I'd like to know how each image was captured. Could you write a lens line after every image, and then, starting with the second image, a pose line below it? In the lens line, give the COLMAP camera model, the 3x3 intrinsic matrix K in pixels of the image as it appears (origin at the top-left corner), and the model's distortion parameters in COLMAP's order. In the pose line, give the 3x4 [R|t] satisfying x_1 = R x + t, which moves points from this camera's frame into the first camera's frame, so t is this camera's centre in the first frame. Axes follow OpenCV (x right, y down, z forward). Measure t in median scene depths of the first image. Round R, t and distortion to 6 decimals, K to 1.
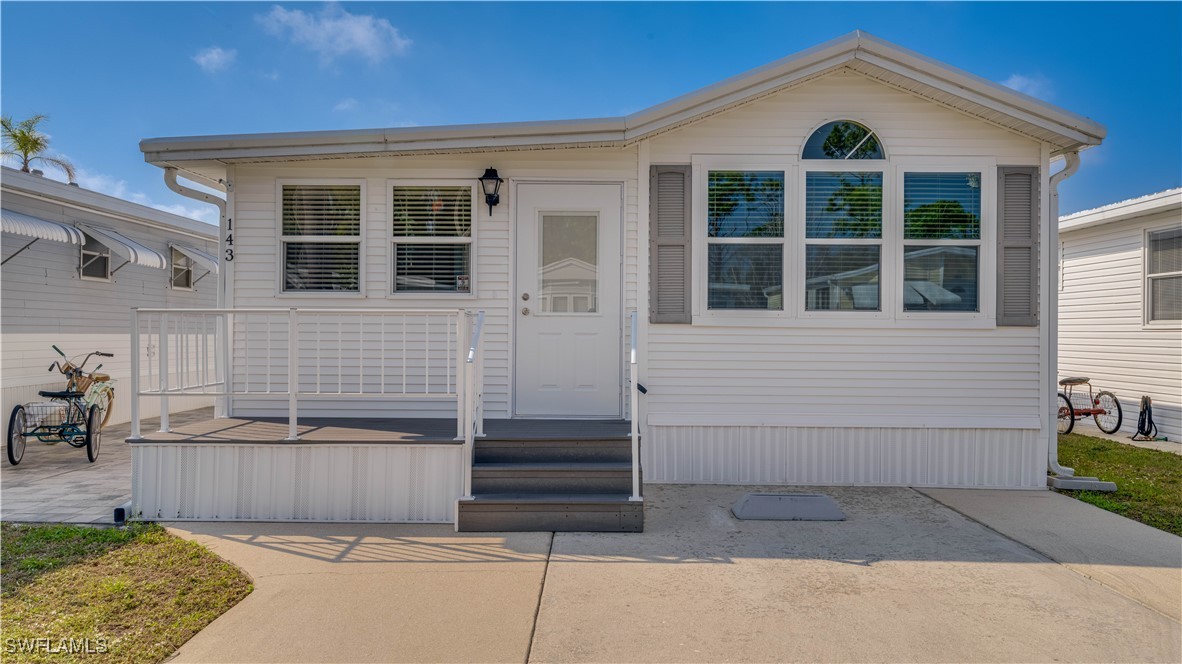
lens RADIAL K [[797.5, 0, 577.9], [0, 797.5, 333.0], [0, 0, 1]] dist [-0.007172, 0.005430]
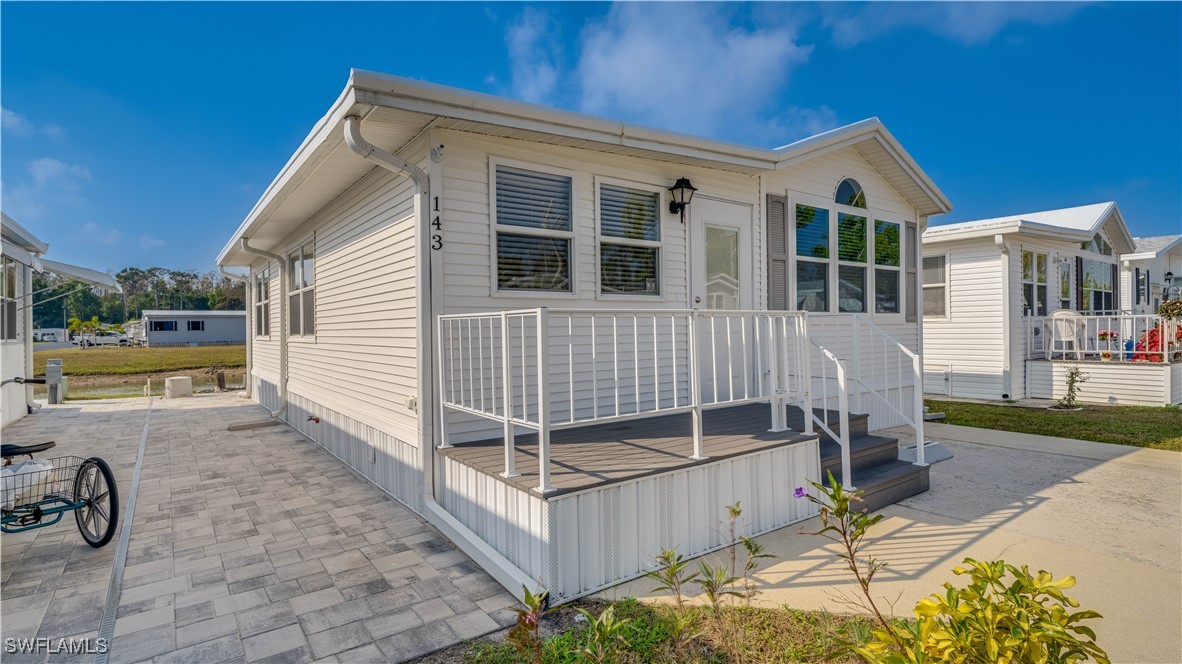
lens RADIAL K [[596.9, 0, 578.4], [0, 596.9, 327.8], [0, 0, 1]] dist [-0.001693, -0.000100]
pose [[0.792853, -0.016243, 0.609197, -0.699810], [0.018969, 0.999818, 0.001971, -0.011936], [-0.609118, 0.009993, 0.793017, 0.453830]]
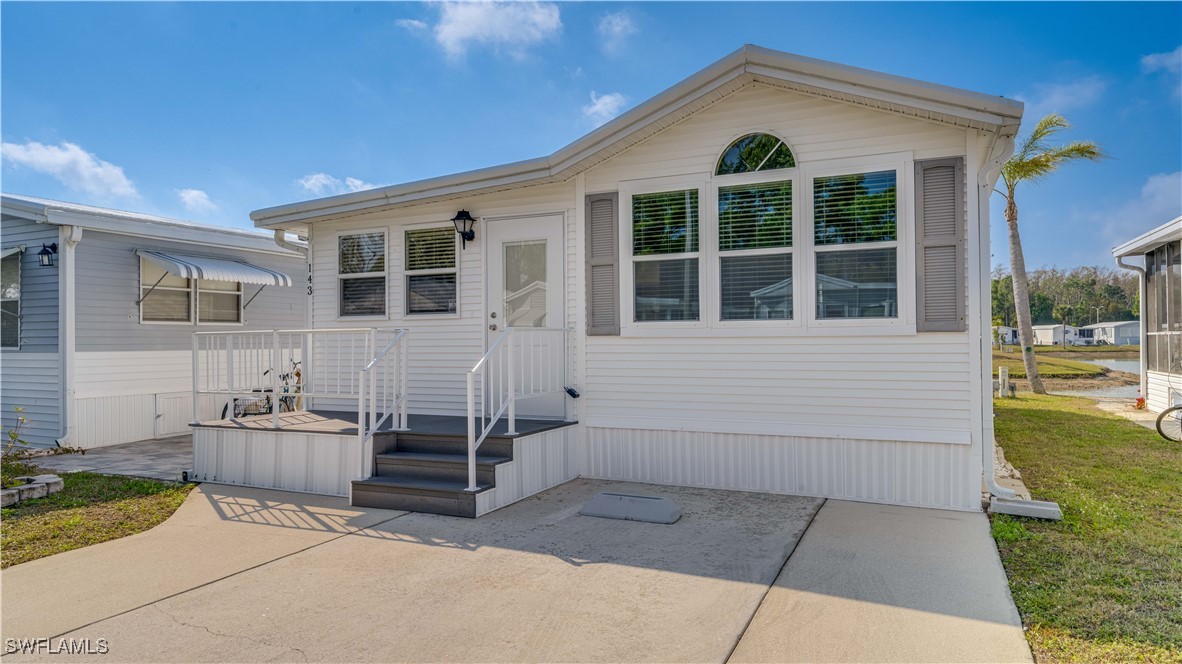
lens RADIAL K [[688.9, 0, 622.9], [0, 688.9, 336.8], [0, 0, 1]] dist [-0.002866, -0.000158]
pose [[0.925294, -0.016751, -0.378881, 0.506521], [0.013487, 0.999846, -0.011268, 0.001223], [0.379011, 0.005316, 0.925377, 0.120772]]
